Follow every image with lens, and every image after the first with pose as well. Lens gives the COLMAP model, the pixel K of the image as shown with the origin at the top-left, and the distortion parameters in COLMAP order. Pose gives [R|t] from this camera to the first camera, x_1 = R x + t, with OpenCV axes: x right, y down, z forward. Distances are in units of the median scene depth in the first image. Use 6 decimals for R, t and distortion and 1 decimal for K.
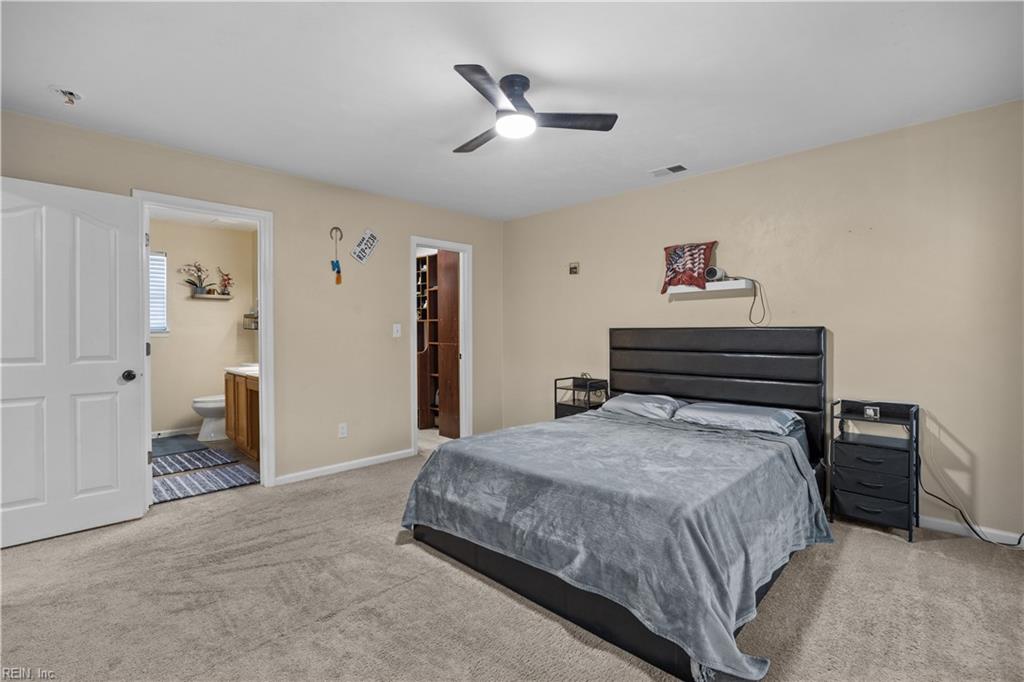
lens RADIAL K [[473.4, 0, 518.7], [0, 473.4, 337.8], [0, 0, 1]] dist [-0.011125, 0.000342]
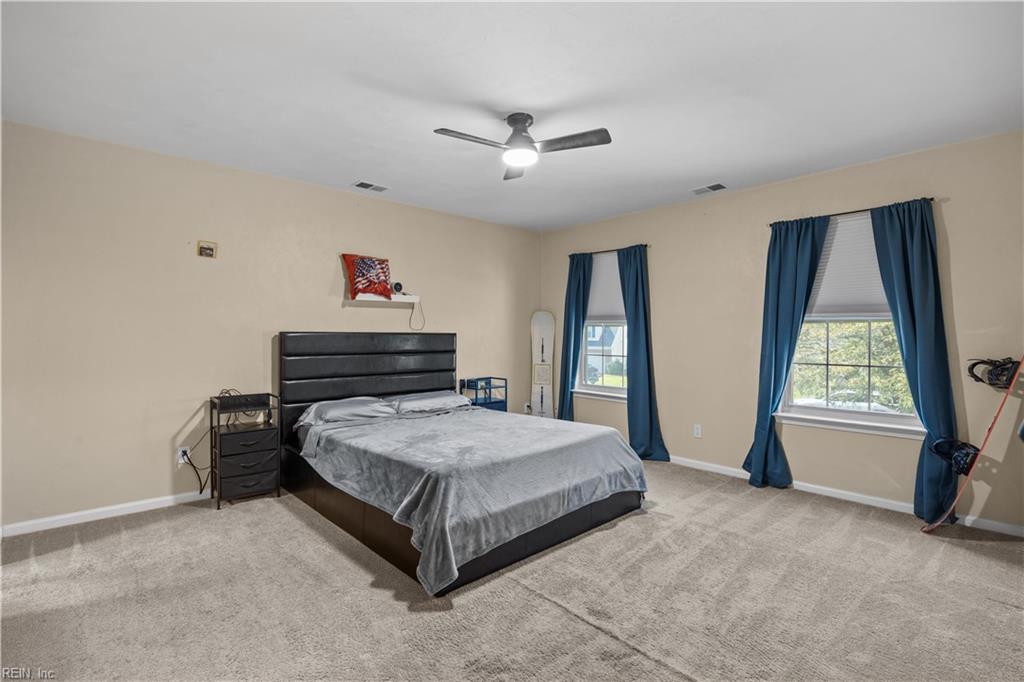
lens RADIAL K [[473.4, 0, 518.7], [0, 473.4, 337.8], [0, 0, 1]] dist [-0.011125, 0.000342]
pose [[0.047074, -0.000098, 0.998891, -0.599929], [0.011598, 0.999933, -0.000448, -0.003629], [-0.998824, 0.011607, 0.047072, 0.494759]]
